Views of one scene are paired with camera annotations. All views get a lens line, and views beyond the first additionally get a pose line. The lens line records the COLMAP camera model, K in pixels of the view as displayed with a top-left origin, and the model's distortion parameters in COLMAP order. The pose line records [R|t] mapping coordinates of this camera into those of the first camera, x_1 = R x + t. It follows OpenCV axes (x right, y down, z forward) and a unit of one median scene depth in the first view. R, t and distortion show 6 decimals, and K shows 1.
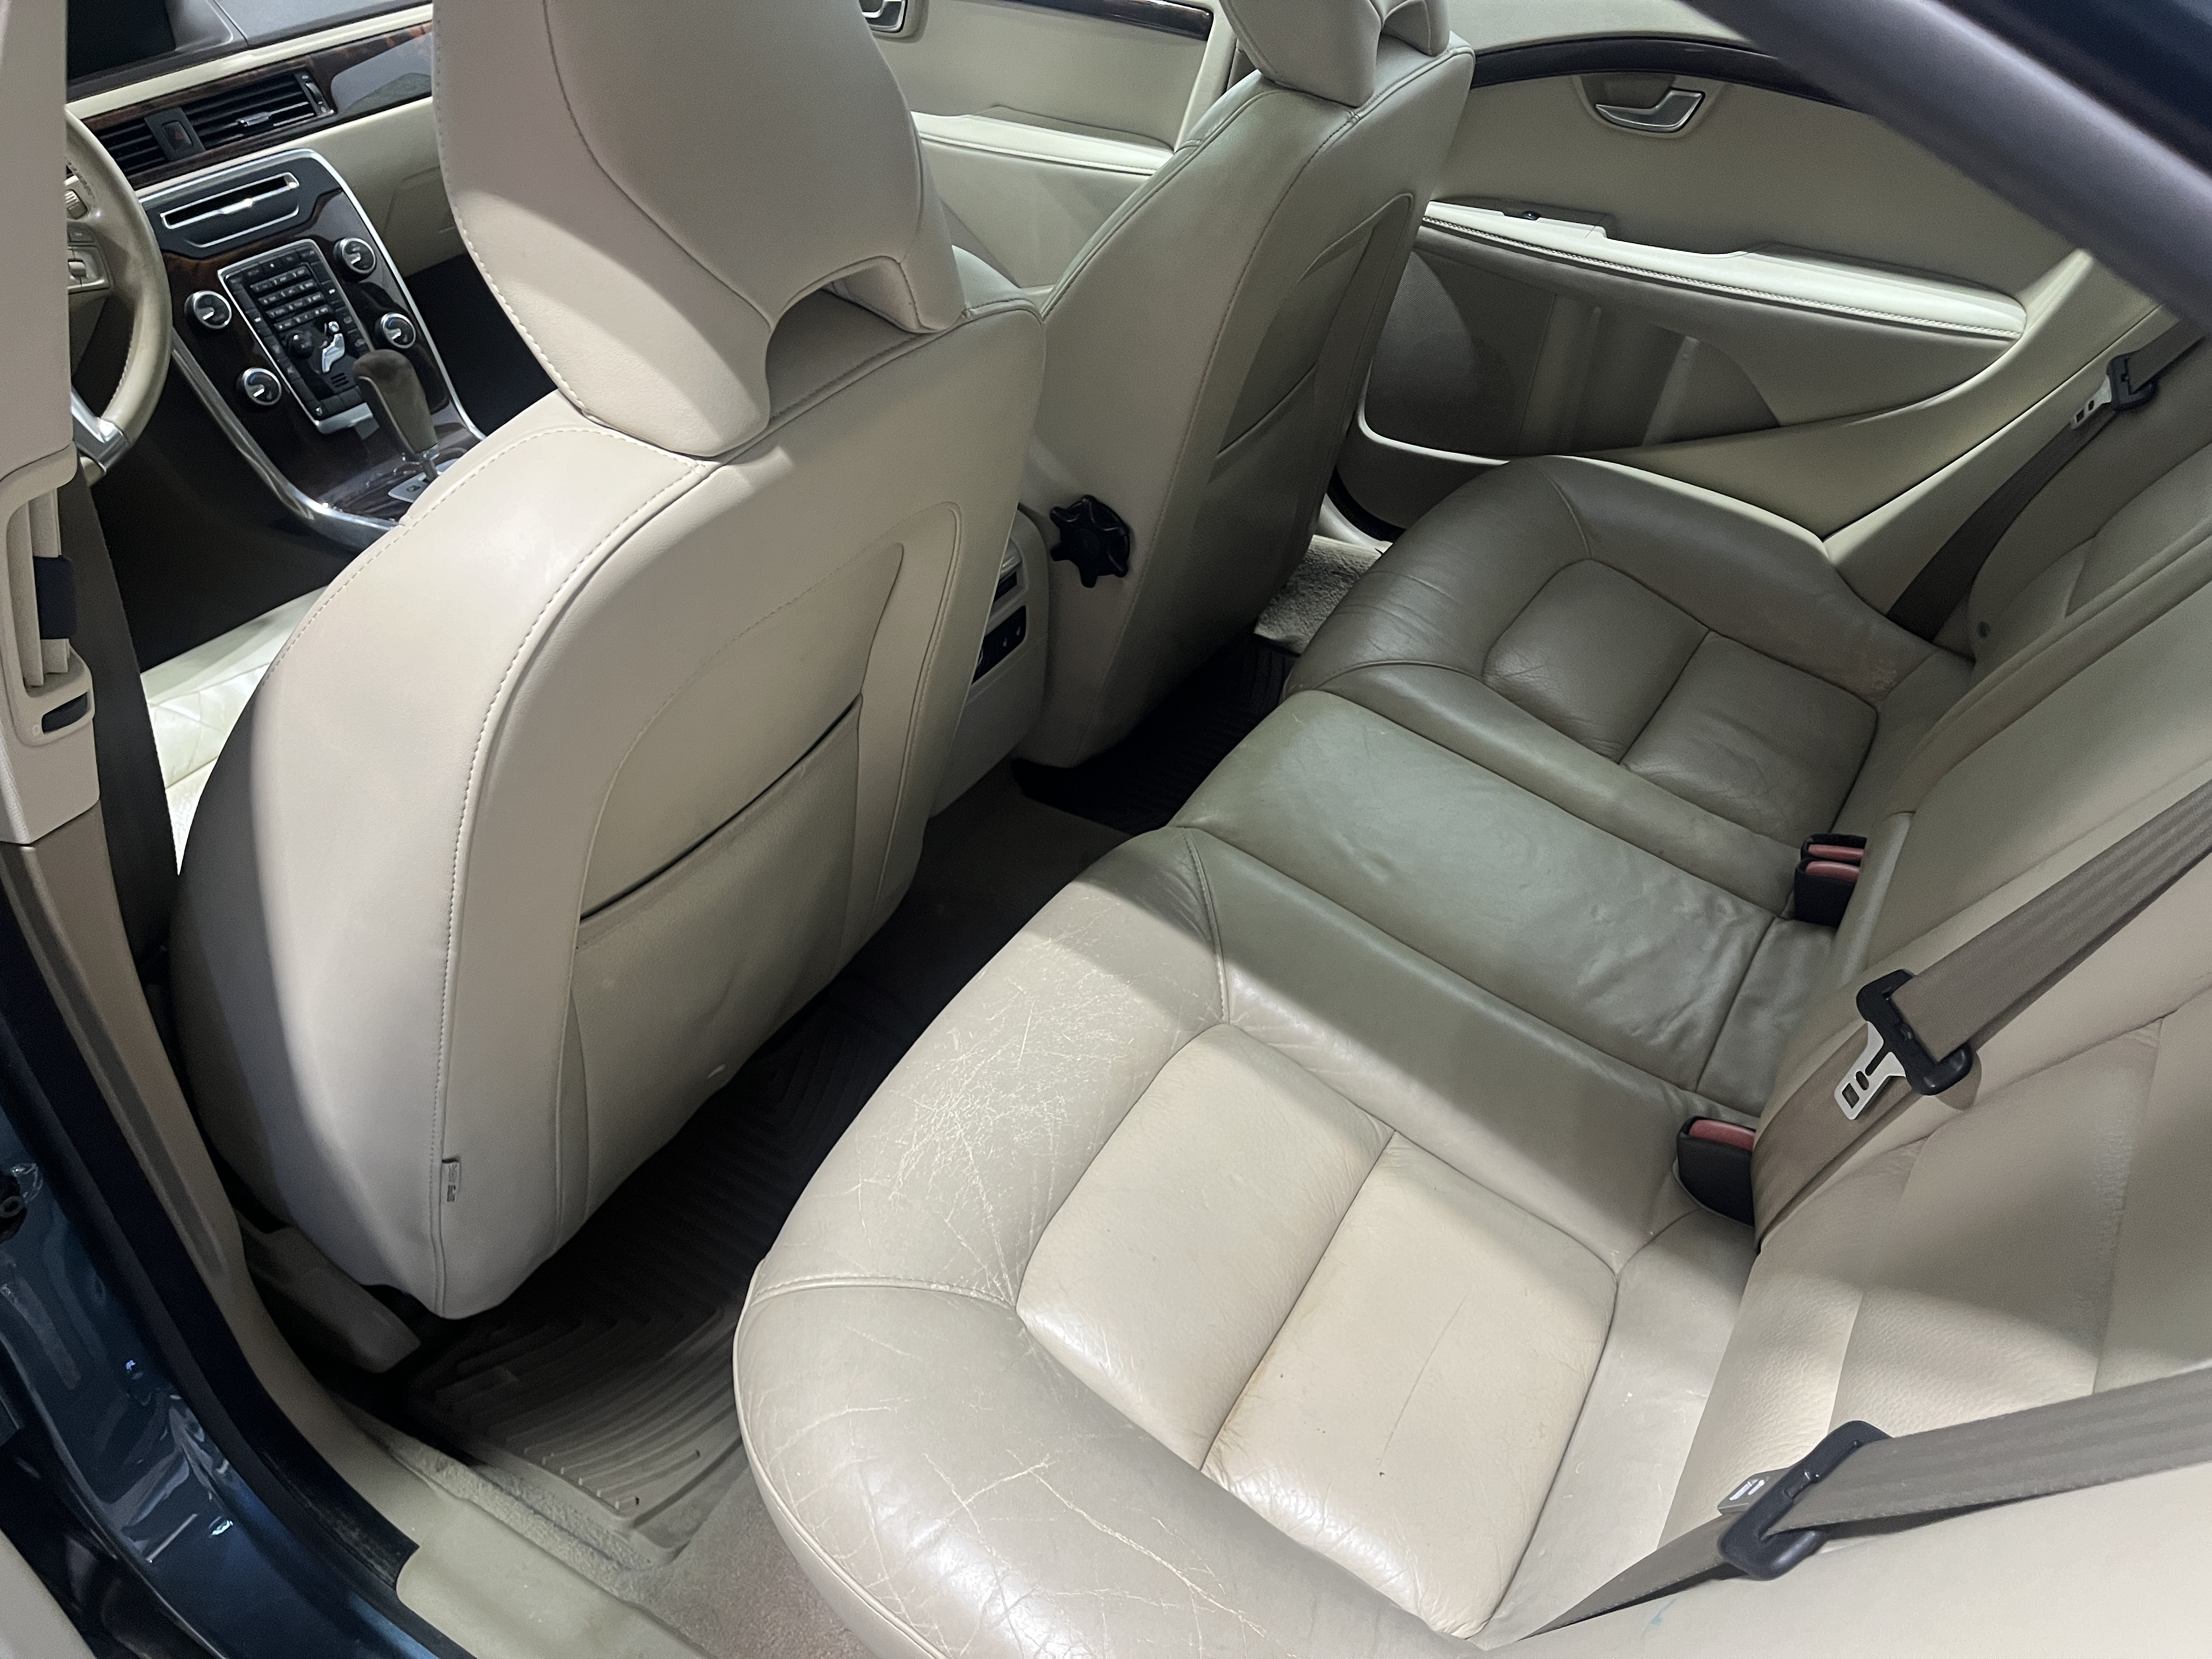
lens RADIAL K [[1665.1, 0, 1100.3], [0, 1665.1, 816.0], [0, 0, 1]] dist [0.078370, -0.128801]
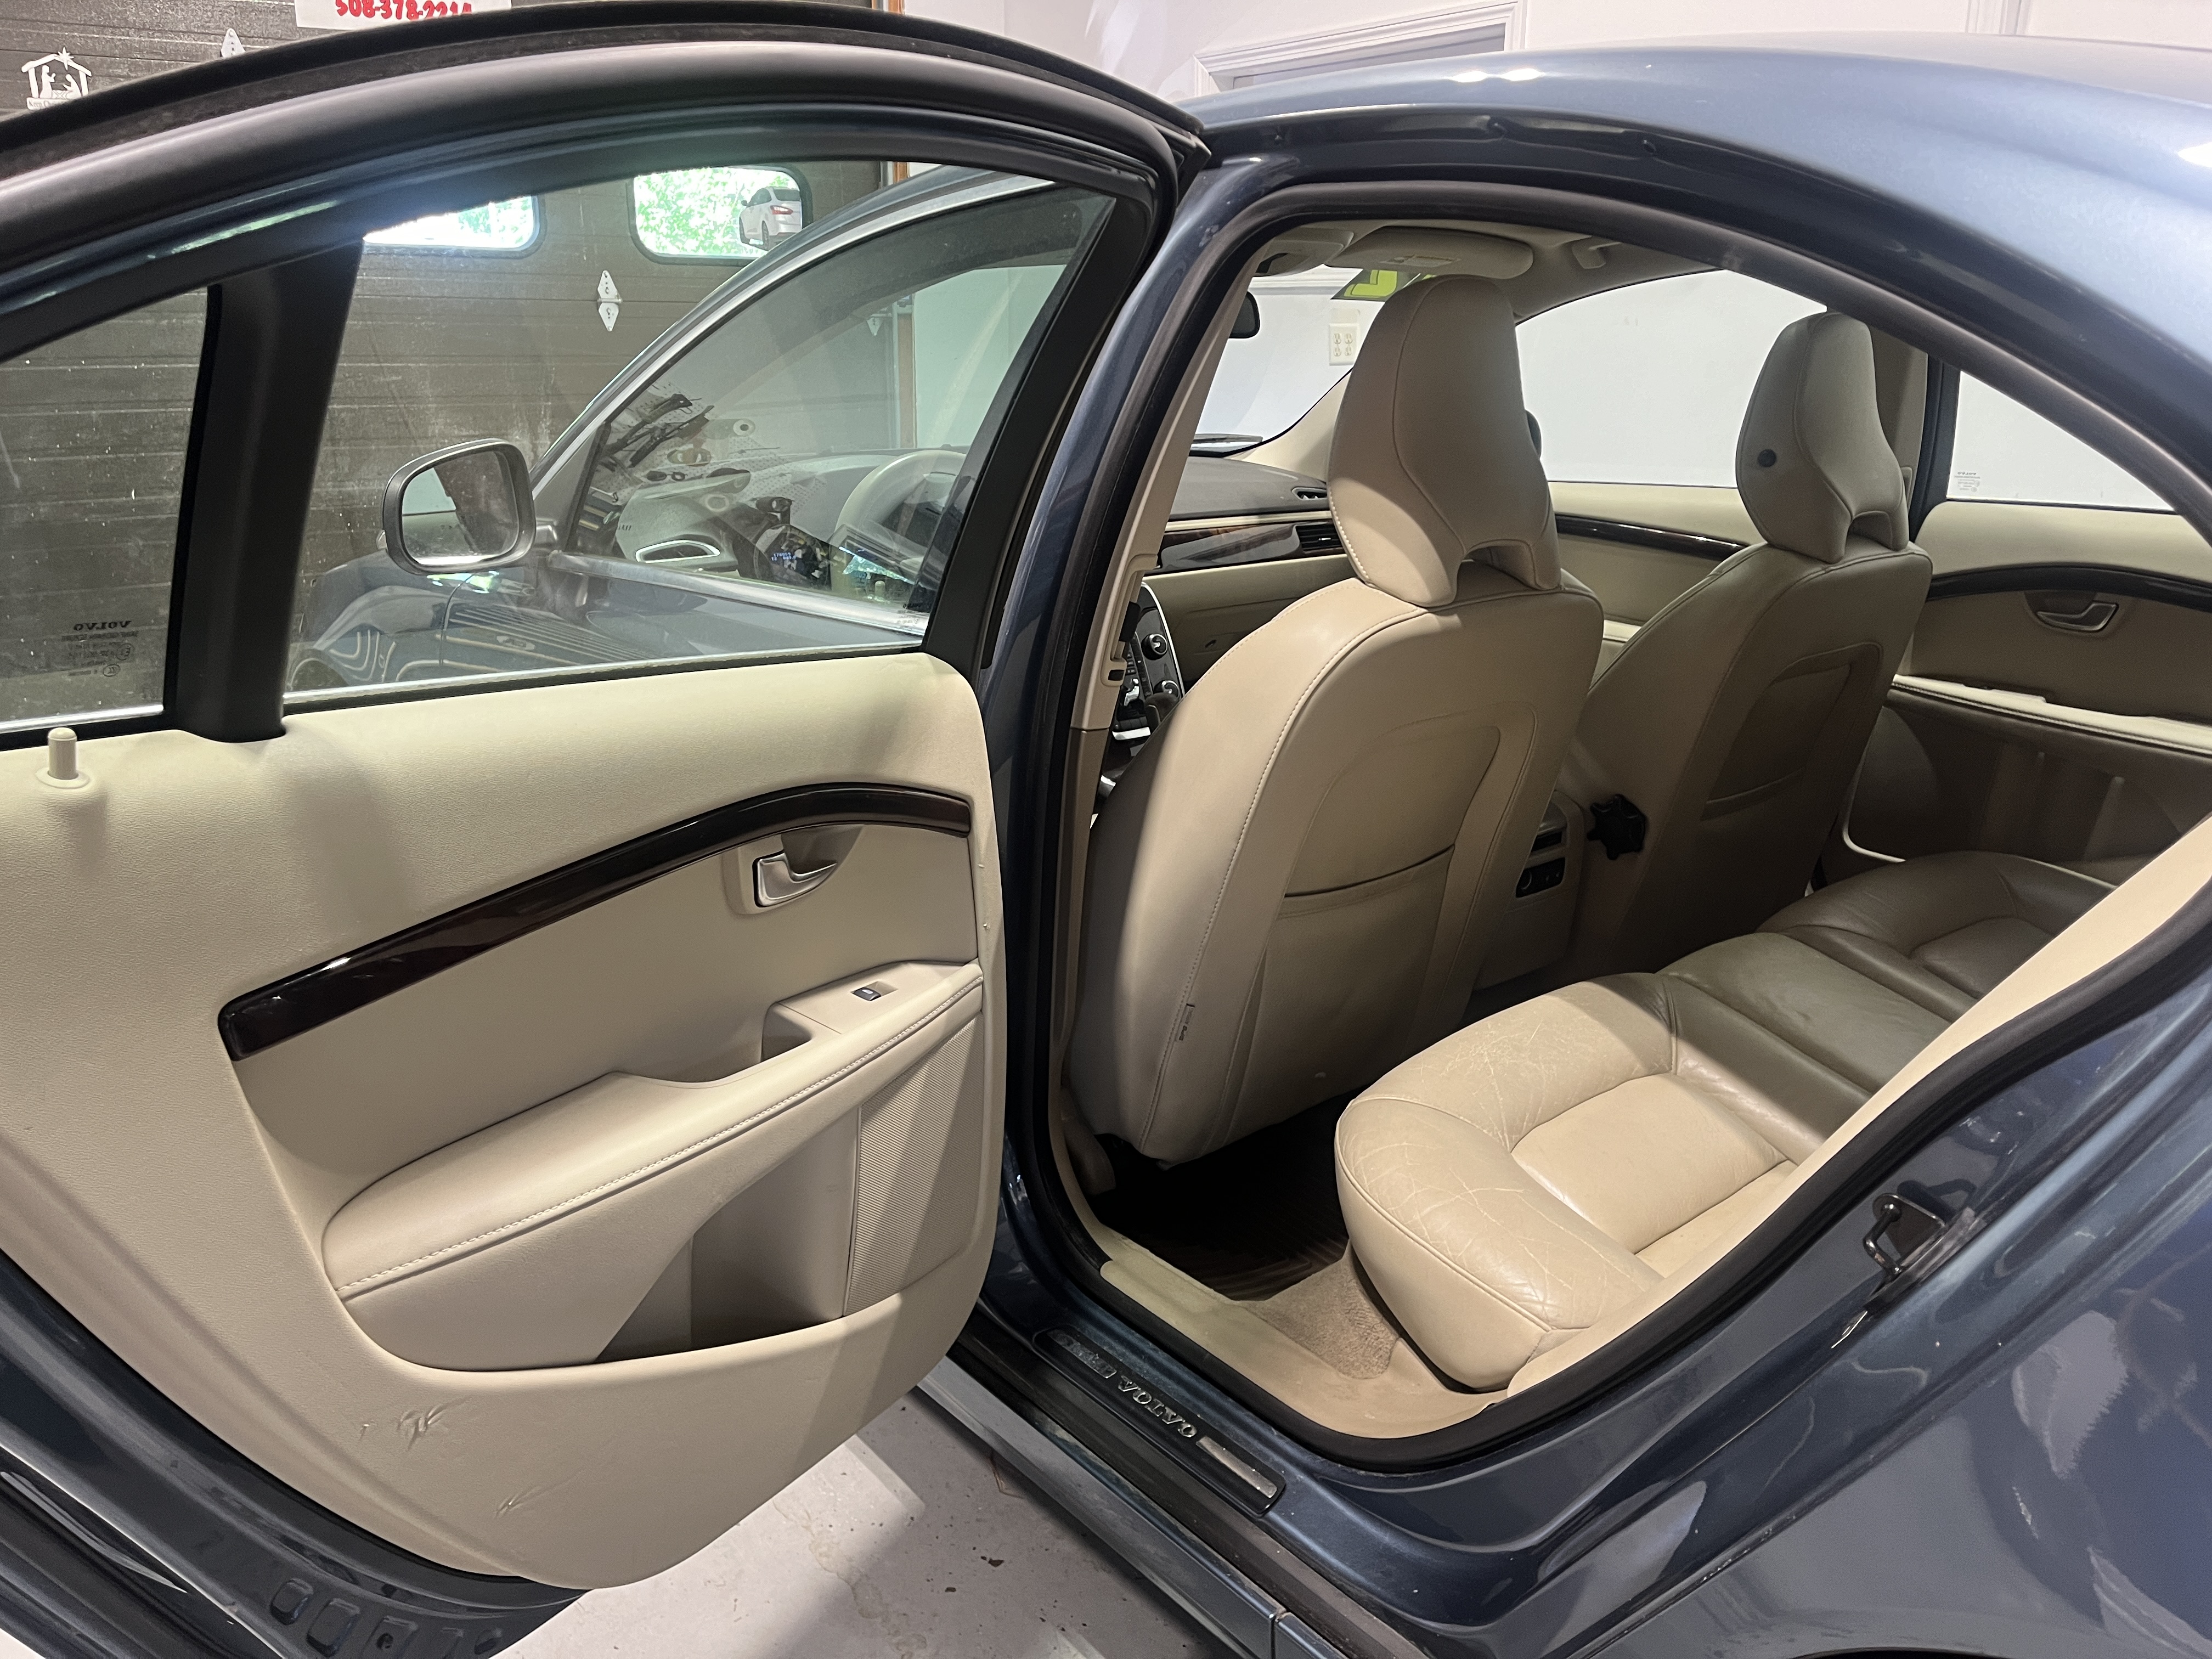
lens RADIAL K [[1678.9, 0, 1116.6], [0, 1678.9, 808.6], [0, 0, 1]] dist [0.059100, -0.078206]
pose [[0.943258, 0.110058, -0.313291, 0.046949], [-0.216528, 0.919161, -0.329026, 0.448818], [0.251753, 0.378193, 0.890837, -0.477360]]
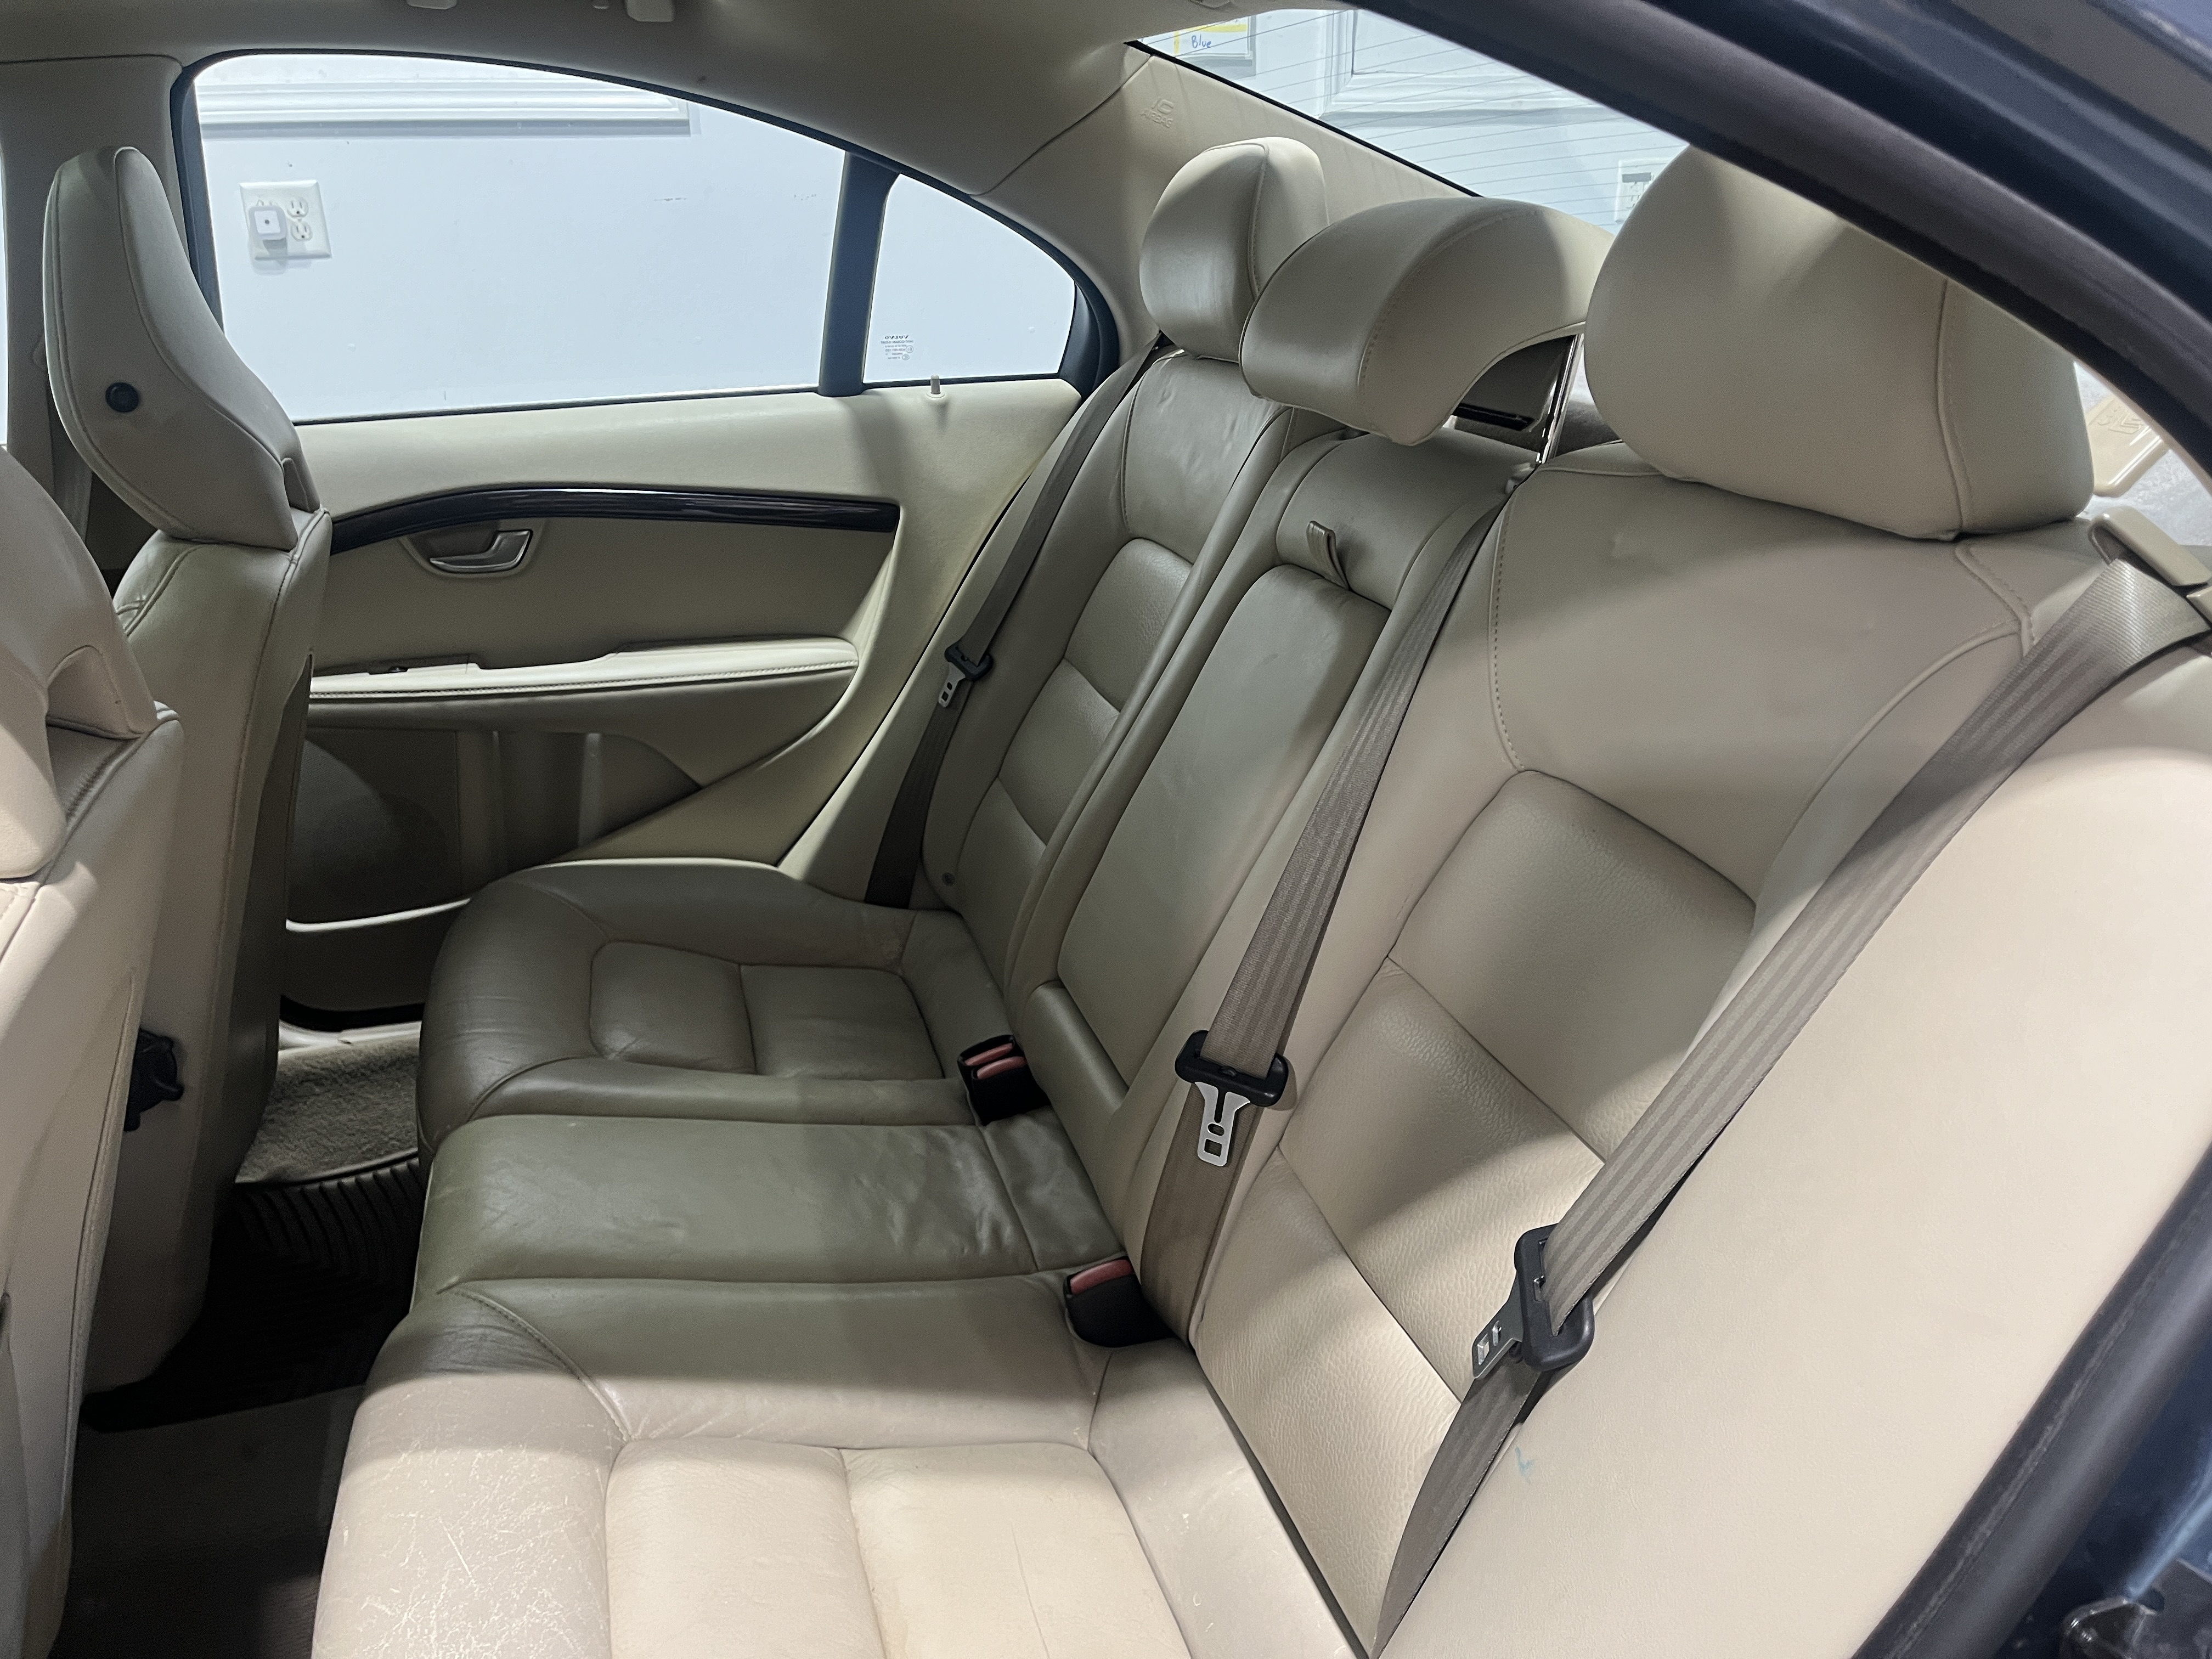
lens RADIAL K [[1665.1, 0, 1100.3], [0, 1665.1, 816.0], [0, 0, 1]] dist [0.078370, -0.128801]
pose [[0.668932, -0.251142, 0.699613, -0.260262], [0.453524, 0.883604, -0.116445, 0.043841], [-0.588937, 0.395184, 0.704970, 0.093840]]
